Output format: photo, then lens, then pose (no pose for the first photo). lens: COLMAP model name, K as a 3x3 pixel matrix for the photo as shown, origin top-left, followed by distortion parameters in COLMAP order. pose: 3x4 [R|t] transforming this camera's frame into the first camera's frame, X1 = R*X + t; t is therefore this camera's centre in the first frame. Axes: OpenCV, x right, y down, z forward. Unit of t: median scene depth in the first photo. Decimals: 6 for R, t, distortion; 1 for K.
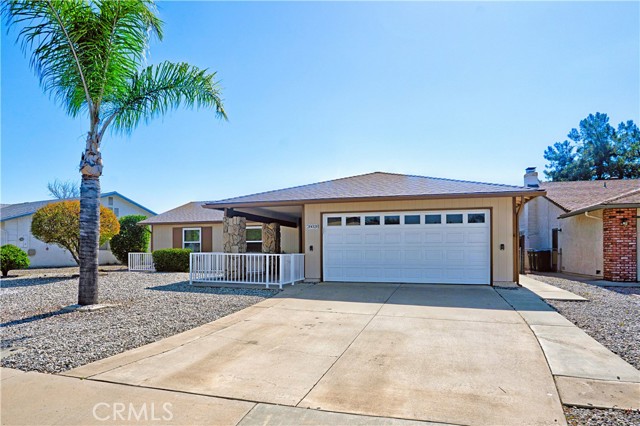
lens RADIAL K [[358.5, 0, 319.1], [0, 358.5, 212.7], [0, 0, 1]] dist [-0.015812, 0.001151]
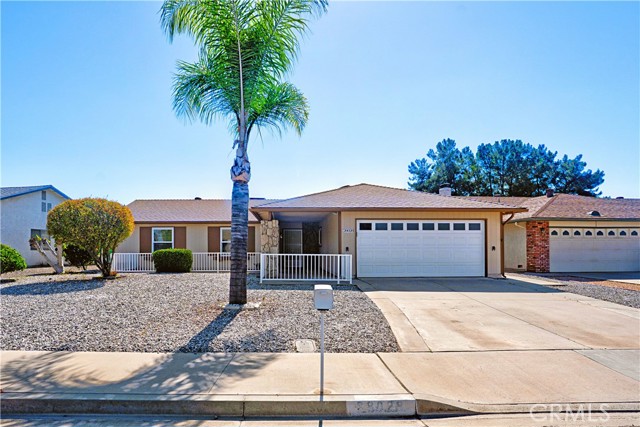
lens RADIAL K [[336.6, 0, 320.1], [0, 336.6, 215.8], [0, 0, 1]] dist [-0.019007, 0.005226]
pose [[0.954689, 0.029524, 0.296136, -0.432728], [-0.030656, 0.999530, -0.000823, -0.005592], [-0.296021, -0.008293, 0.955146, -0.017993]]
